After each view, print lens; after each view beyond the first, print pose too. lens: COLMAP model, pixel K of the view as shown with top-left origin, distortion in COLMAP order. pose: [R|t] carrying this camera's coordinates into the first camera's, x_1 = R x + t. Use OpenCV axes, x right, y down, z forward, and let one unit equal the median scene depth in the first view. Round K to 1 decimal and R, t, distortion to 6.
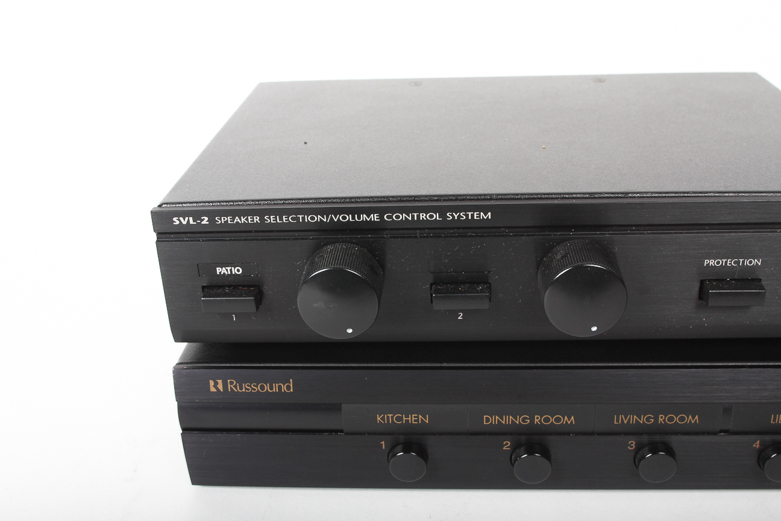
lens RADIAL K [[872.4, 0, 390.5], [0, 872.4, 260.5], [0, 0, 1]] dist [-0.100229, 0.056352]
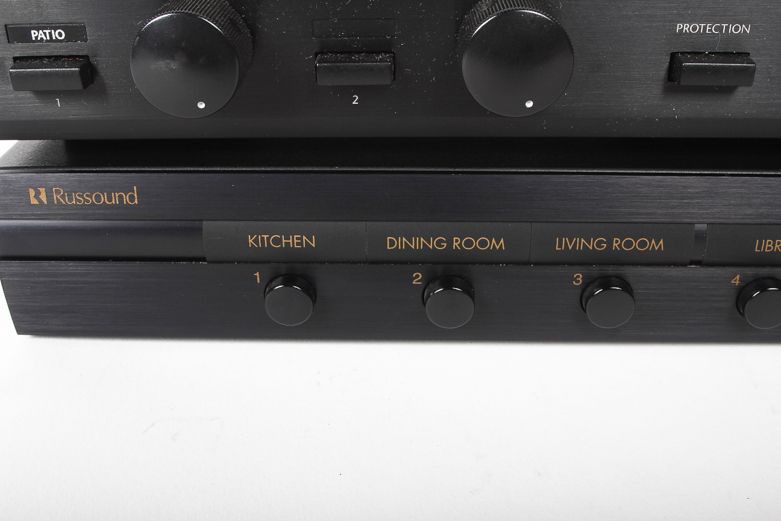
lens RADIAL K [[888.0, 0, 390.5], [0, 888.0, 260.5], [0, 0, 1]] dist [-0.100499, 0.047250]
pose [[0.998614, 0.010109, 0.051660, 0.071259], [-0.013609, 0.997601, 0.067870, 0.148388], [-0.050850, -0.068479, 0.996356, 0.220392]]
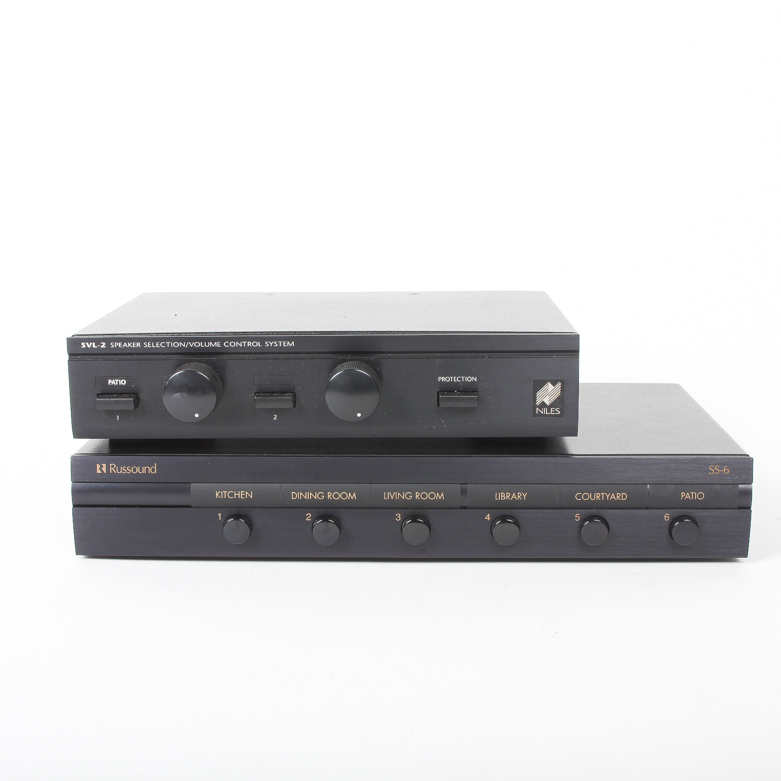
lens RADIAL K [[1226.0, 0, 390.5], [0, 1226.0, 390.5], [0, 0, 1]] dist [-0.142757, 0.072475]
pose [[0.997916, 0.026773, 0.058716, 0.148756], [-0.012357, 0.972320, -0.233327, 0.485908], [-0.063337, 0.232115, 0.970624, -0.982791]]
